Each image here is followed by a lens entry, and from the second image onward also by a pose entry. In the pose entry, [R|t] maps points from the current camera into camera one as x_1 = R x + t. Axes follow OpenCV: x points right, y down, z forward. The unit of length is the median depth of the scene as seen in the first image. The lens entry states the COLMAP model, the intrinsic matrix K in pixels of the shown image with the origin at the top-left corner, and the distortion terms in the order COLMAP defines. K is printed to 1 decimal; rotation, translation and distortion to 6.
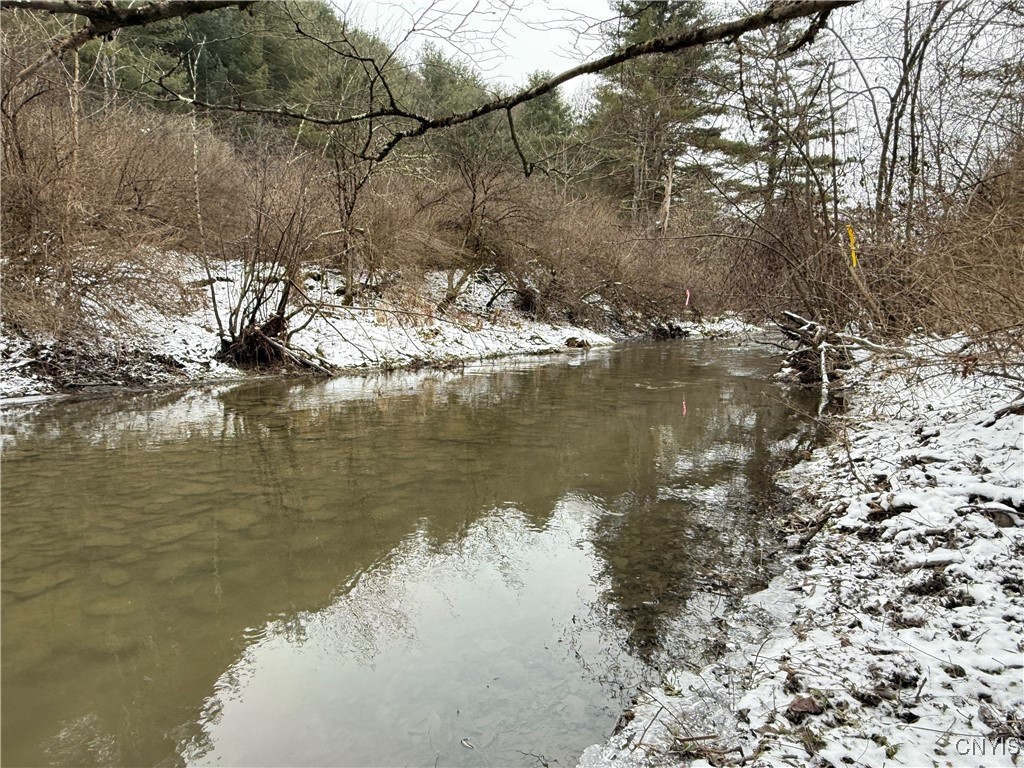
lens RADIAL K [[715.1, 0, 513.7], [0, 715.1, 384.9], [0, 0, 1]] dist [0.003524, 0.000718]
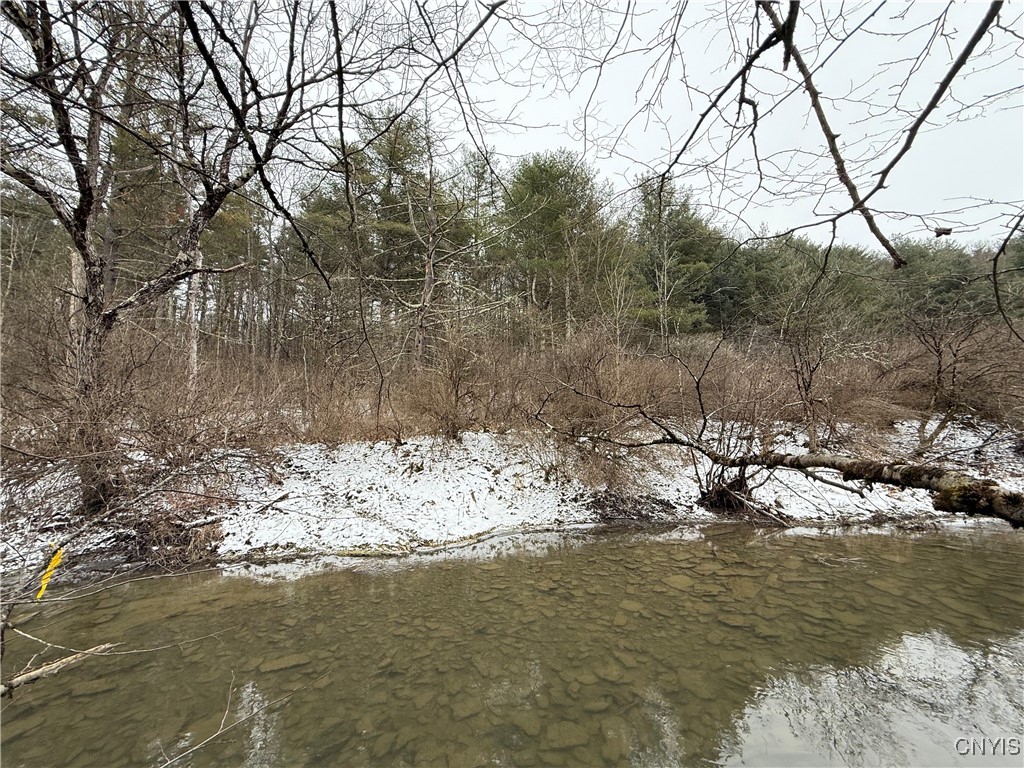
lens RADIAL K [[407.6, 0, 511.5], [0, 407.6, 386.7], [0, 0, 1]] dist [0.001342, 0.000087]
pose [[0.615280, -0.107720, -0.780914, 0.041042], [-0.060672, 0.981211, -0.183153, -0.094292], [0.785970, 0.160070, 0.597184, 0.131301]]
